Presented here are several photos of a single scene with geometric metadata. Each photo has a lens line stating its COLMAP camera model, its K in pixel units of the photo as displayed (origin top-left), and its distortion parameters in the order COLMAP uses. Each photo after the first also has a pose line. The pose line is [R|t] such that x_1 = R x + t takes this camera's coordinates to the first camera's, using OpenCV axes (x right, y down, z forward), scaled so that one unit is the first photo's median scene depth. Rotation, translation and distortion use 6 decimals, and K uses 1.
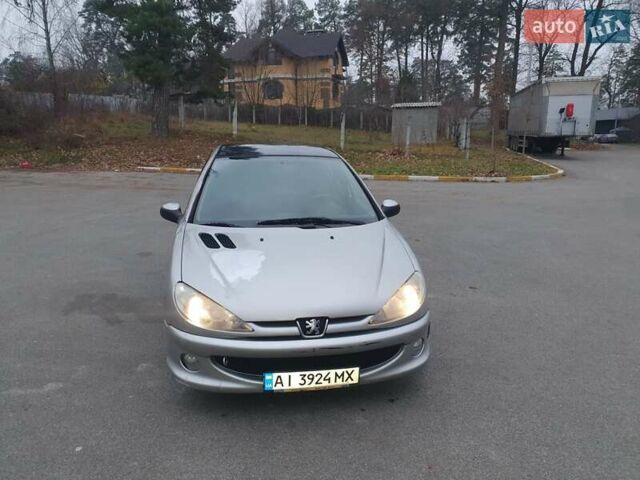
lens RADIAL K [[493.7, 0, 316.9], [0, 493.7, 237.3], [0, 0, 1]] dist [0.008474, 0.004474]
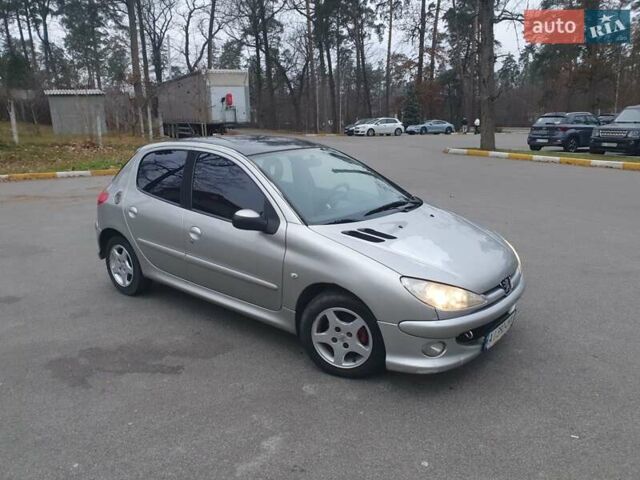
lens RADIAL K [[493.7, 0, 316.9], [0, 493.7, 237.3], [0, 0, 1]] dist [0.008474, 0.004474]
pose [[0.752550, -0.171238, 0.635882, -0.099771], [0.157002, 0.984410, 0.079286, -0.008983], [-0.639546, 0.040168, 0.767703, 0.033881]]
